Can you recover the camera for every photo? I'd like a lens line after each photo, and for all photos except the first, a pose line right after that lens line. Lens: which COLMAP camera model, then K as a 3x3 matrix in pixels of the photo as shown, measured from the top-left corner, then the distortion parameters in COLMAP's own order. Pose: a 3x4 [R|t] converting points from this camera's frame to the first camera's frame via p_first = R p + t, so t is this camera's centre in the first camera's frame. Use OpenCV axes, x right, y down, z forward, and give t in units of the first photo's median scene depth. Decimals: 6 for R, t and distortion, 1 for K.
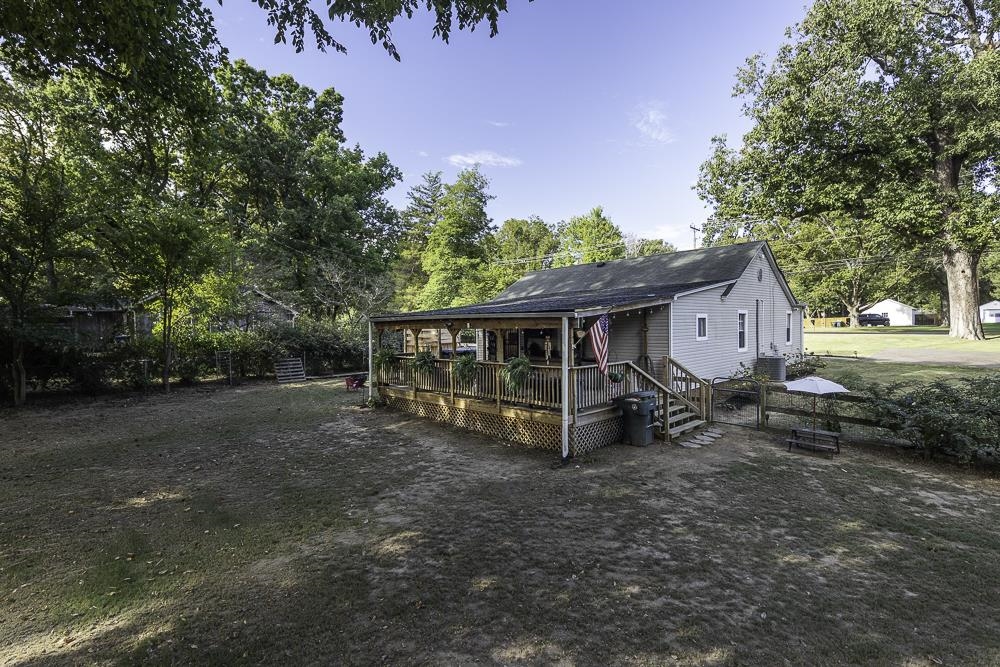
lens RADIAL K [[476.0, 0, 496.2], [0, 476.0, 327.7], [0, 0, 1]] dist [0.063713, -0.029226]
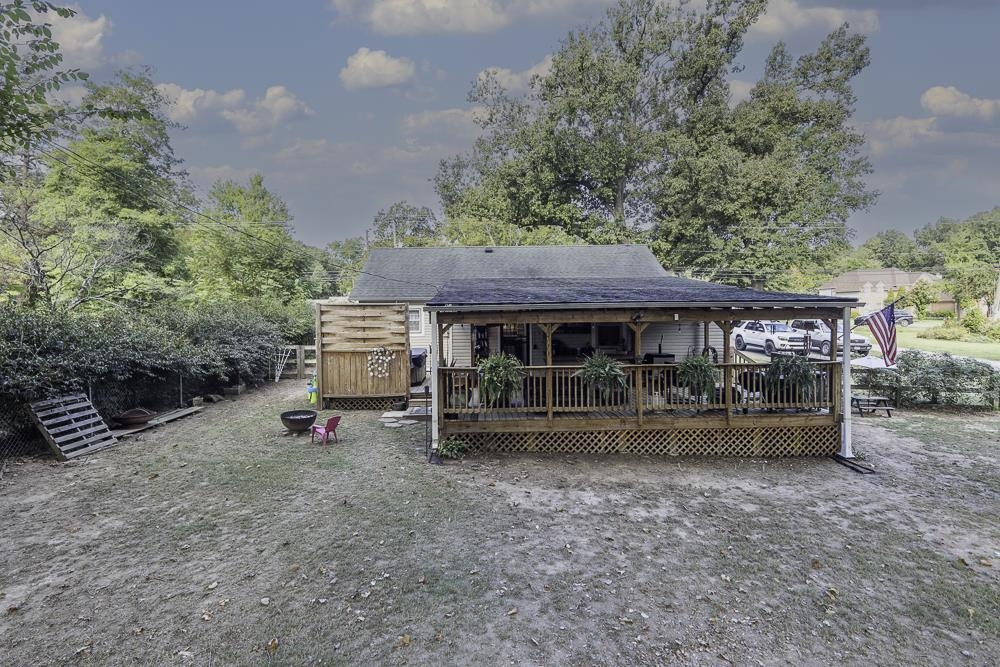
lens RADIAL K [[476.0, 0, 496.2], [0, 476.0, 327.7], [0, 0, 1]] dist [0.063713, -0.029226]
pose [[0.682633, -0.022223, 0.730423, -0.635874], [0.008394, 0.999710, 0.022571, -0.007773], [-0.730713, -0.009277, 0.682622, 0.528338]]
